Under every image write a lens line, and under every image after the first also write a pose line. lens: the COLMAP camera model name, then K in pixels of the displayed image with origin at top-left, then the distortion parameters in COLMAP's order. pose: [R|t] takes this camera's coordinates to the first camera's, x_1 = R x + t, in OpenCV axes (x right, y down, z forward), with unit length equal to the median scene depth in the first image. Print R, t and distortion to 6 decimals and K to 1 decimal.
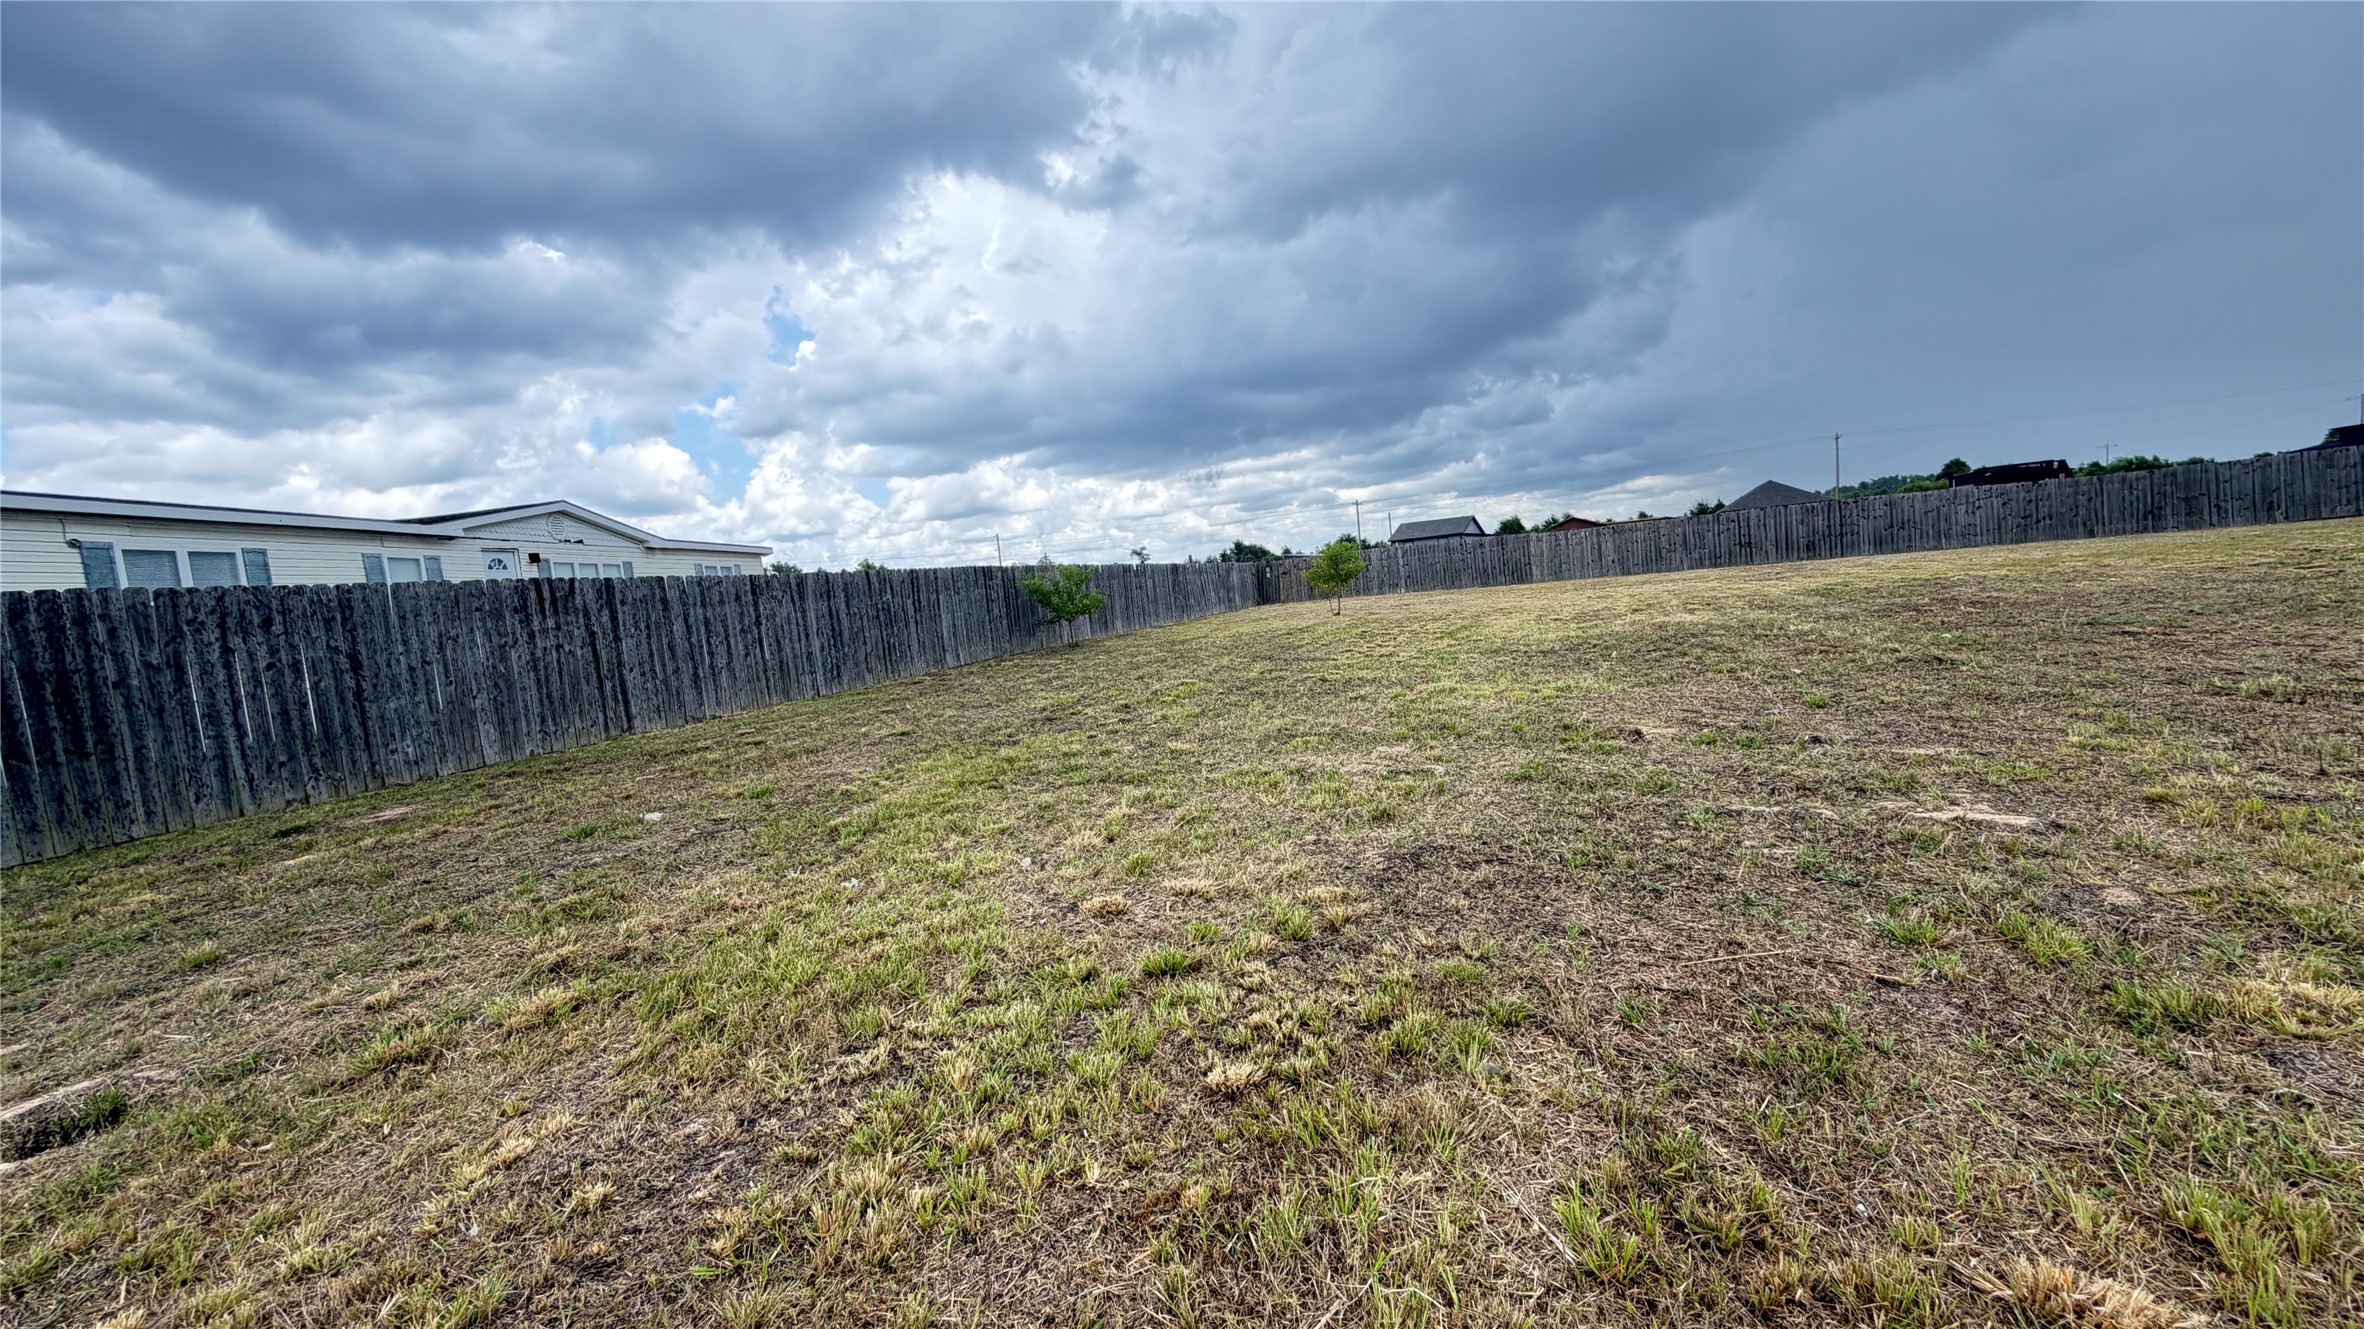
lens RADIAL K [[929.6, 0, 1175.6], [0, 929.6, 672.6], [0, 0, 1]] dist [0.000155, -0.000327]
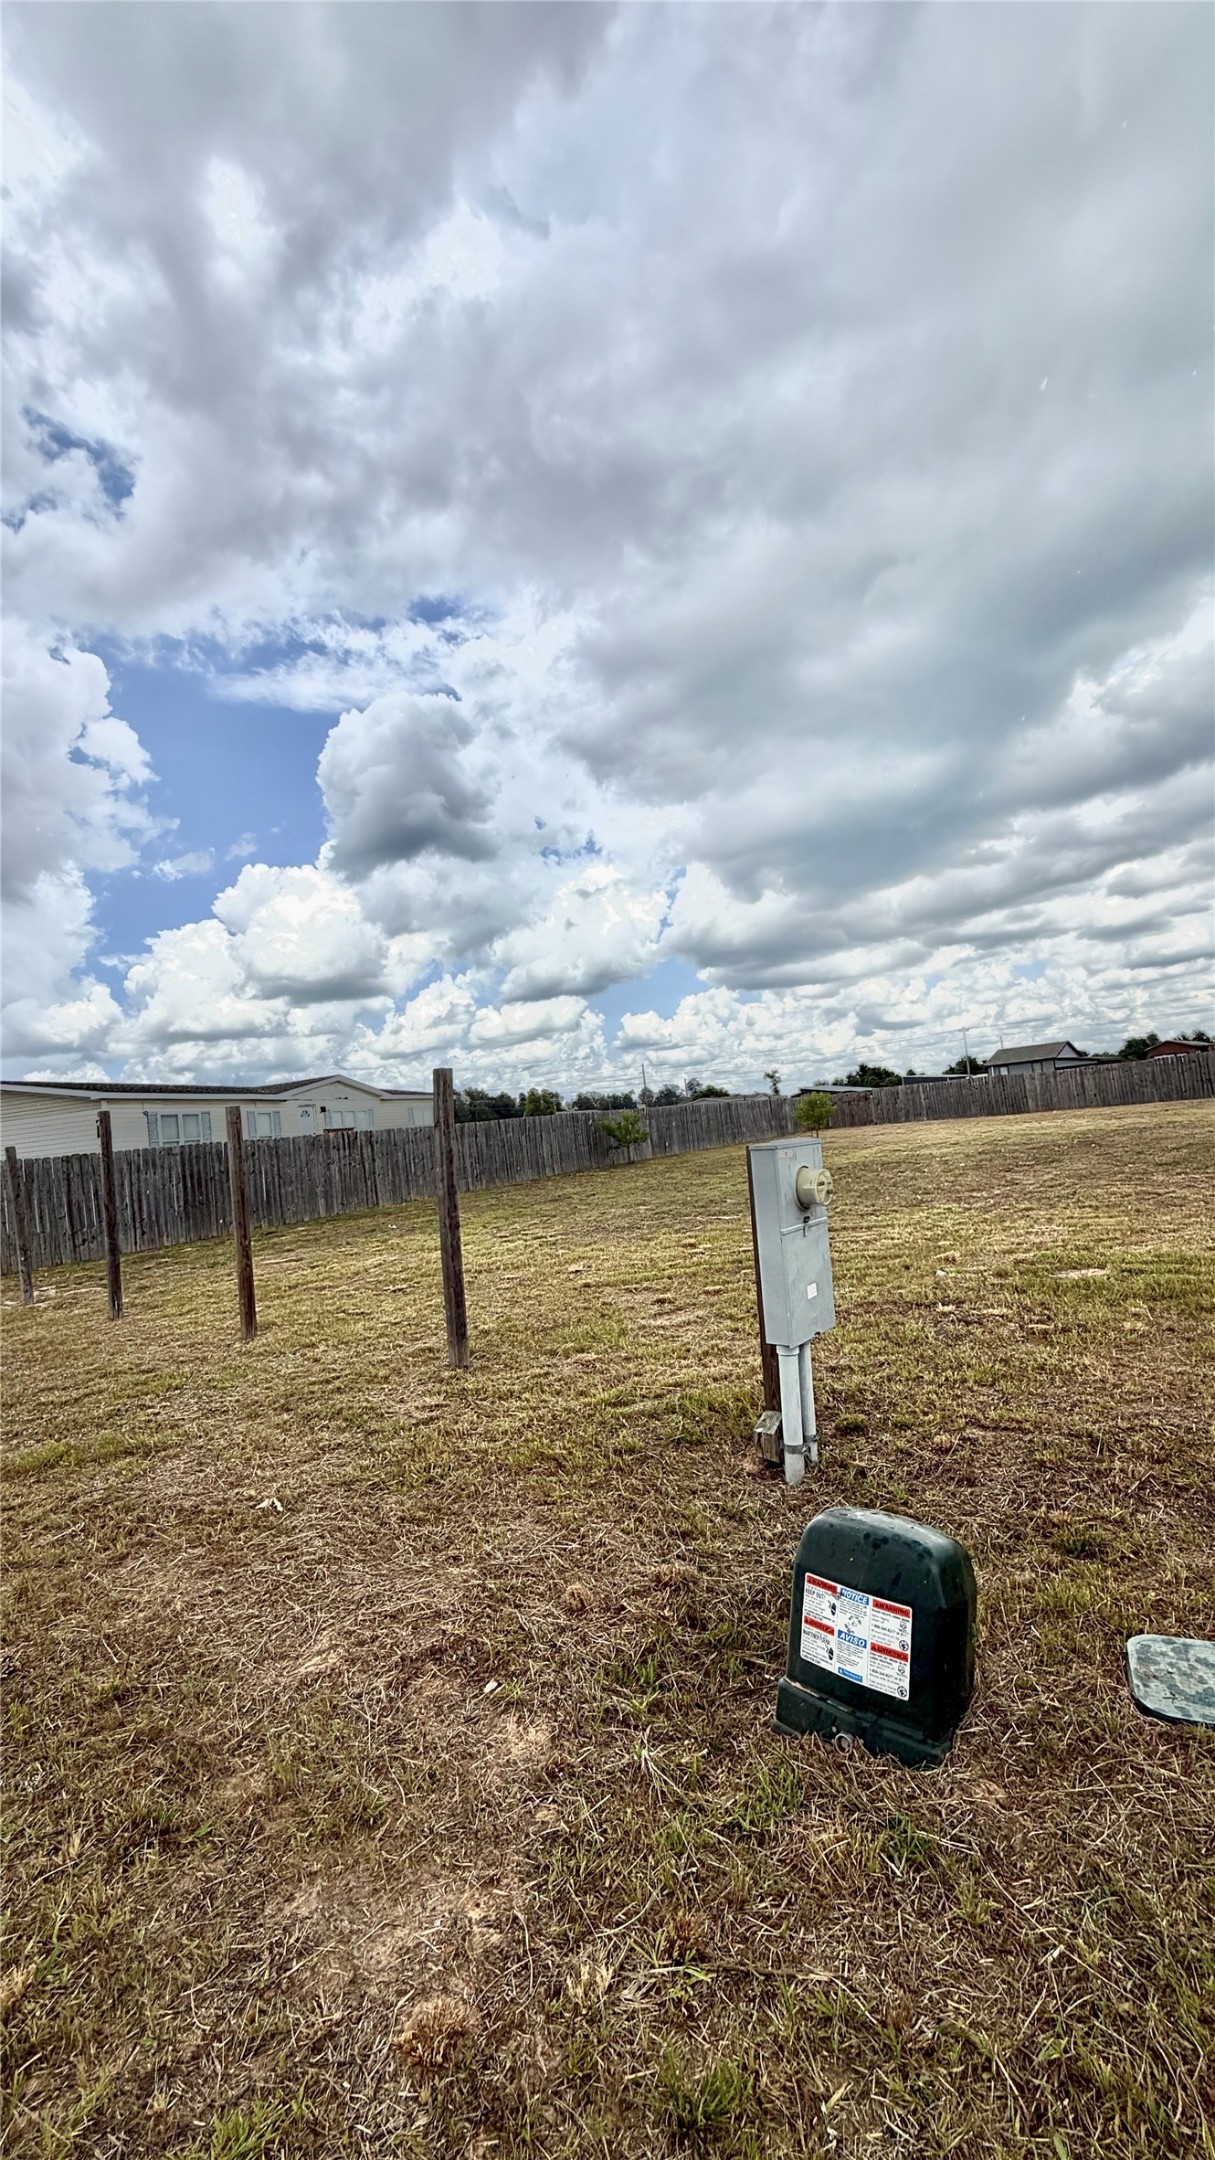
lens RADIAL K [[849.3, 0, 603.0], [0, 849.3, 1079.6], [0, 0, 1]] dist [0.000155, -0.000327]
pose [[0.969147, -0.015388, -0.246004, 0.516034], [-0.014458, 0.992782, -0.119061, 0.004021], [0.246060, 0.118944, 0.961929, -1.024360]]
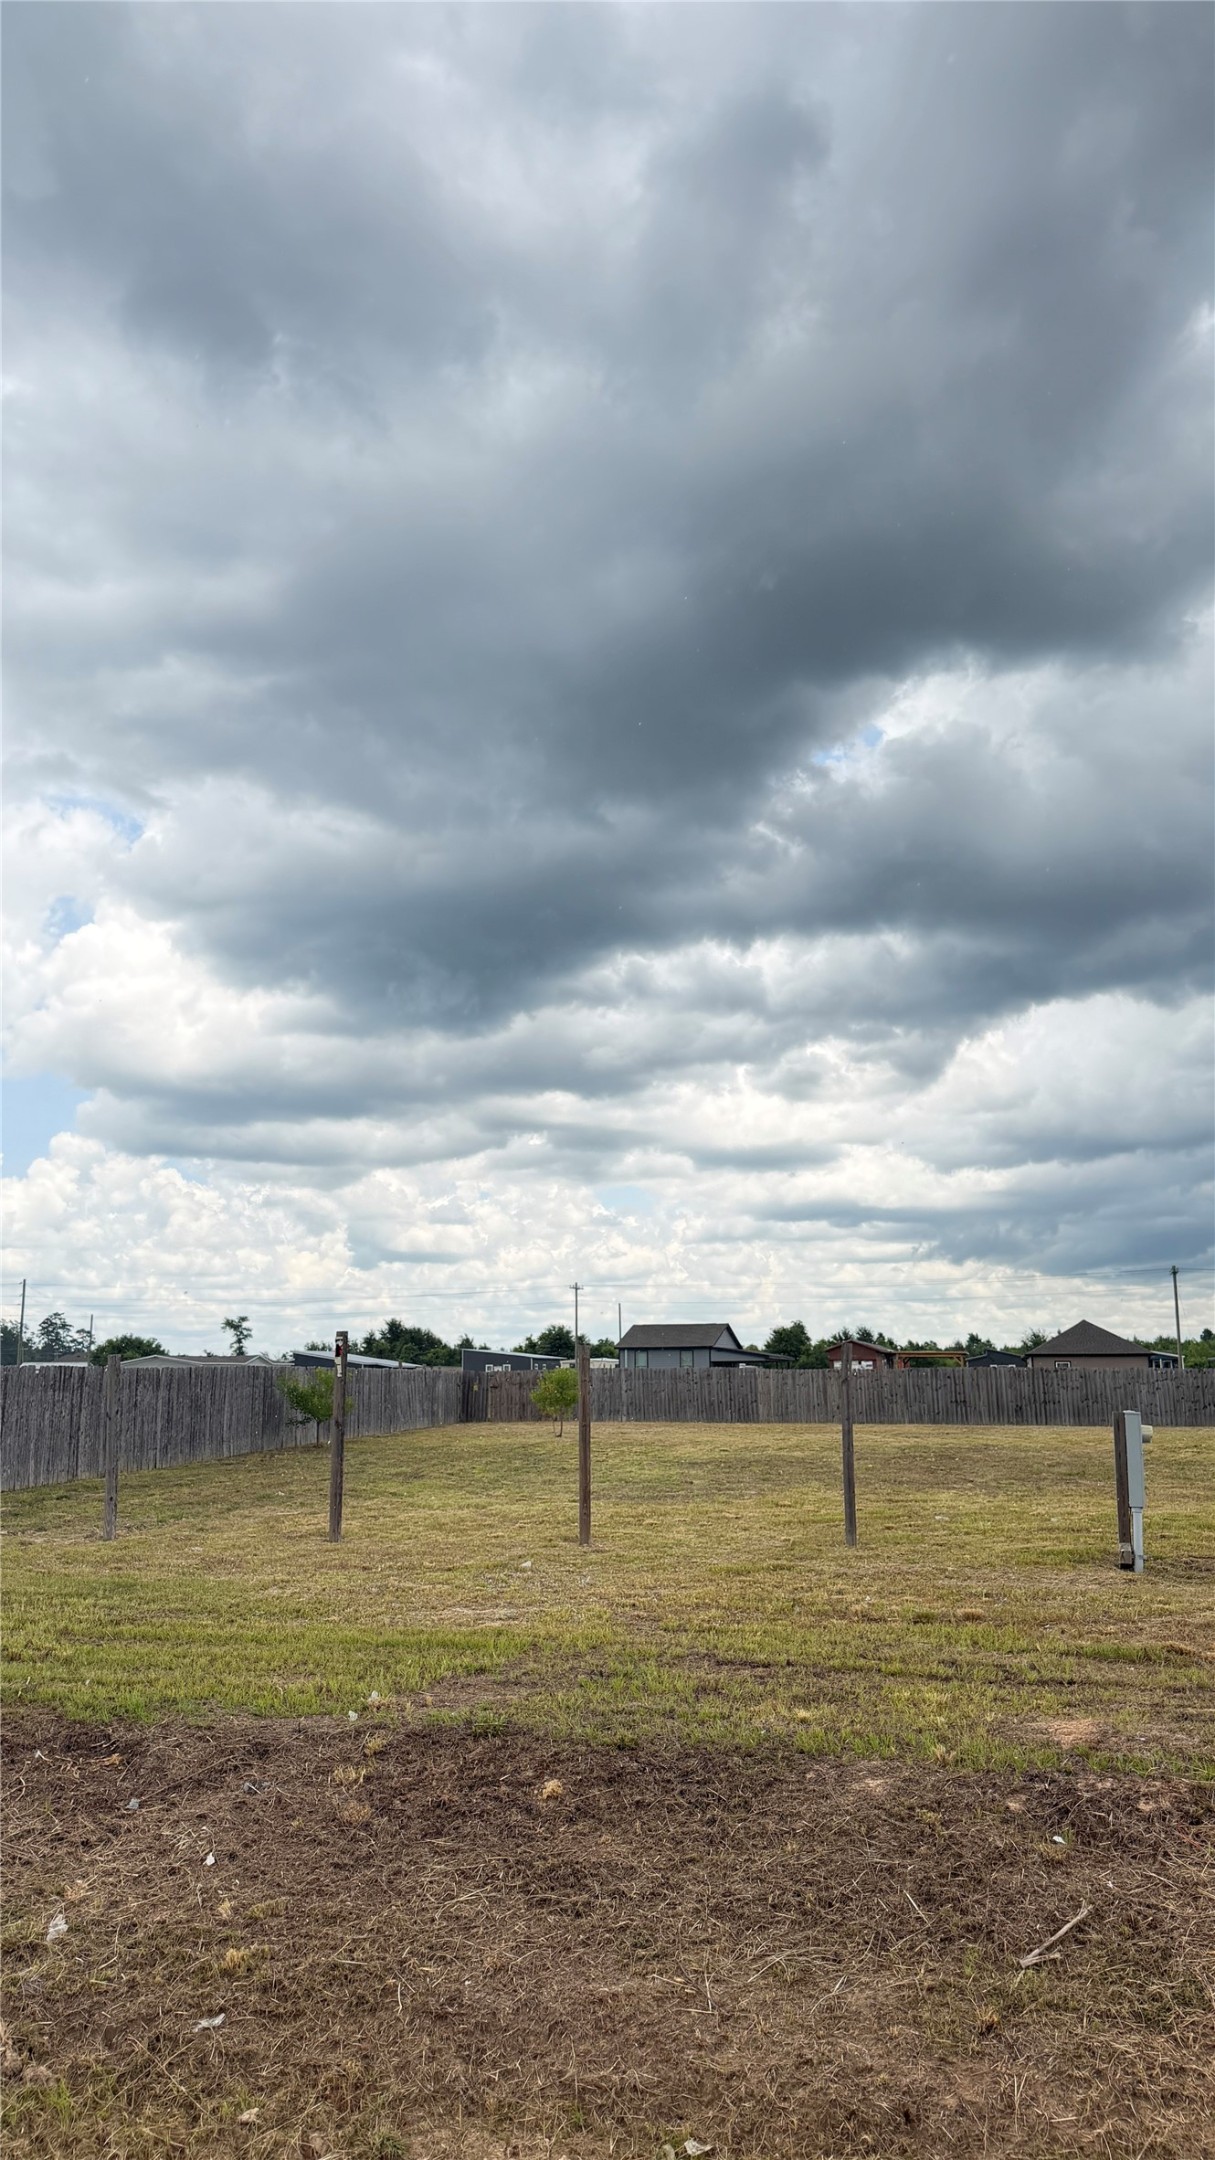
lens RADIAL K [[1484.5, 0, 603.1], [0, 1484.5, 1058.2], [0, 0, 1]] dist [0.132960, -0.197449]
pose [[0.972810, 0.131241, 0.190832, -0.471762], [-0.065948, 0.946809, -0.314967, 0.185071], [-0.222018, 0.293818, 0.929720, -2.147873]]
